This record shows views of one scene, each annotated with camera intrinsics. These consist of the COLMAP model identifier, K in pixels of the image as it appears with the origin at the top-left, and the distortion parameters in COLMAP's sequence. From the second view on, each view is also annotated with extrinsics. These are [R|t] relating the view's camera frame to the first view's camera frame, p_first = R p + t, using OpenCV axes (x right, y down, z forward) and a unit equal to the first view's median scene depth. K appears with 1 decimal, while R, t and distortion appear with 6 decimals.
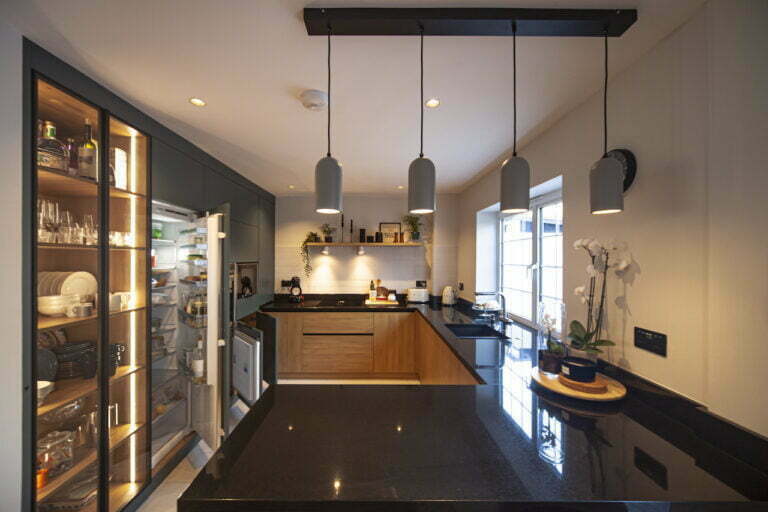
lens RADIAL K [[290.9, 0, 390.7], [0, 290.9, 242.5], [0, 0, 1]] dist [-0.008151, -0.000124]
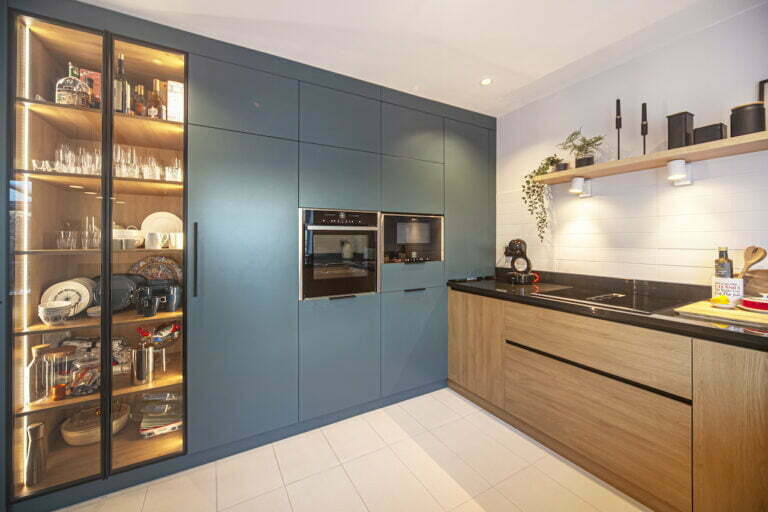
lens RADIAL K [[290.9, 0, 390.7], [0, 290.9, 242.5], [0, 0, 1]] dist [-0.008151, -0.000124]
pose [[0.421548, -0.011122, -0.906738, 0.088816], [0.061099, 0.998001, 0.016164, 0.097470], [0.904745, -0.062215, 0.421385, 0.518472]]
